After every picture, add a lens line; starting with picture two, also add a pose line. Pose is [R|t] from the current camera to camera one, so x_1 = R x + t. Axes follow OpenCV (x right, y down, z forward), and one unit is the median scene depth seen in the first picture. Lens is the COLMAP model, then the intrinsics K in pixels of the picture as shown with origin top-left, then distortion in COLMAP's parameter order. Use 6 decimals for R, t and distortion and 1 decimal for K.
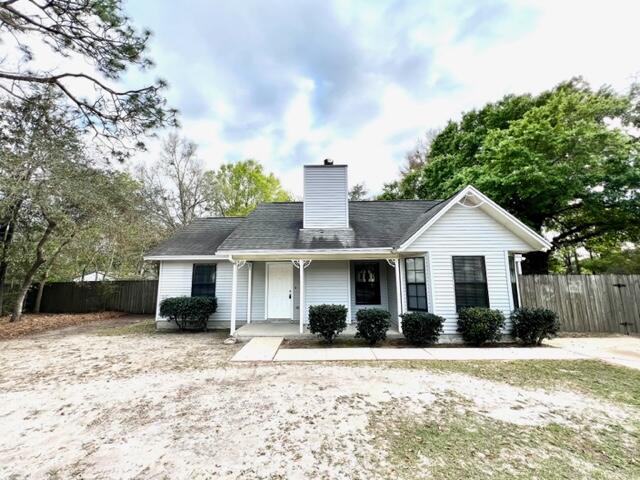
lens RADIAL K [[256.1, 0, 318.0], [0, 256.1, 238.0], [0, 0, 1]] dist [-0.000514, 0.000091]
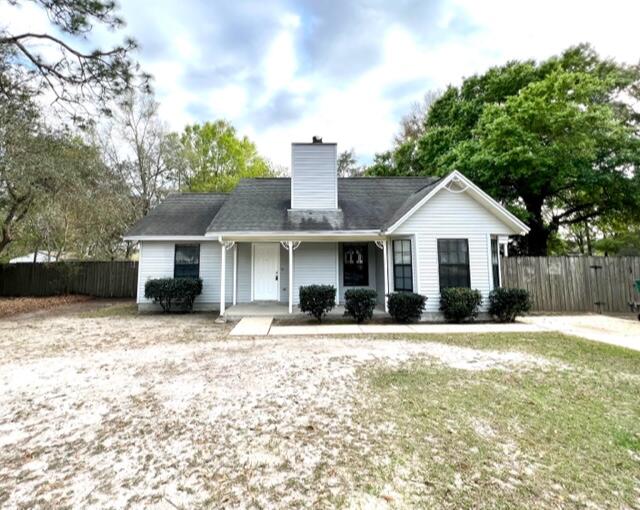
lens RADIAL K [[305.2, 0, 308.7], [0, 305.2, 226.3], [0, 0, 1]] dist [-0.000850, -0.000036]
pose [[0.999294, 0.006534, 0.036993, -0.036189], [-0.008301, 0.998822, 0.047812, -0.028951], [-0.036637, -0.048086, 0.998171, -0.177479]]
